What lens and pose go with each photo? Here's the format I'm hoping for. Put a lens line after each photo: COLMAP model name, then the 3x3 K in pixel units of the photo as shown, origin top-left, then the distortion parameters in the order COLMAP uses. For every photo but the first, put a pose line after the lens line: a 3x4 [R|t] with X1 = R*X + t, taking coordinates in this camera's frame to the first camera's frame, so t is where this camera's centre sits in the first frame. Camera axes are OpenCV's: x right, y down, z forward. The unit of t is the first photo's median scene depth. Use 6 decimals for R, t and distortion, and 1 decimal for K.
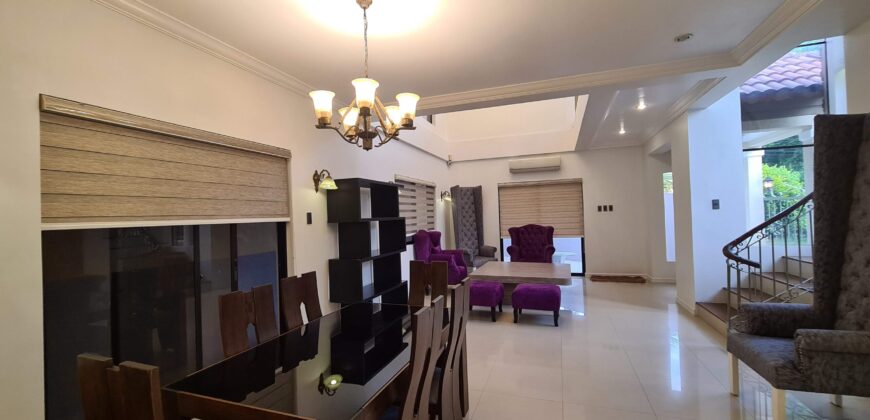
lens RADIAL K [[355.5, 0, 433.8], [0, 355.5, 211.4], [0, 0, 1]] dist [0.002635, 0.000114]
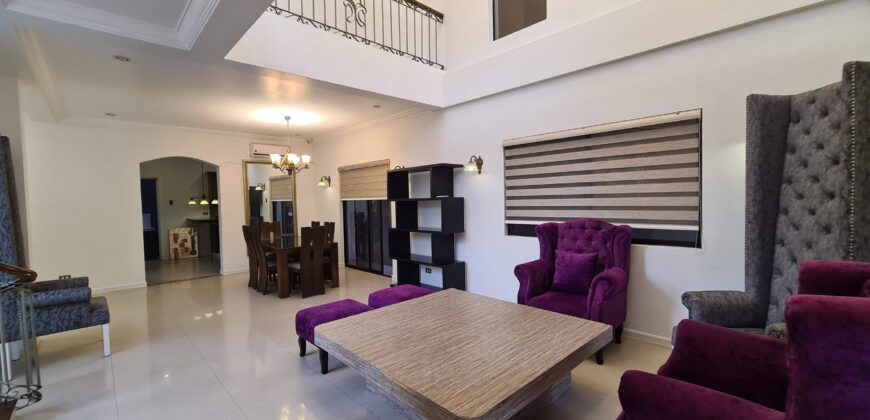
lens RADIAL K [[355.5, 0, 433.8], [0, 355.5, 211.4], [0, 0, 1]] dist [0.002635, 0.000114]
pose [[-0.441087, 0.068704, -0.894831, 1.373221], [0.041058, 0.997566, 0.056353, -0.005391], [0.896525, -0.011883, -0.442835, 2.514582]]
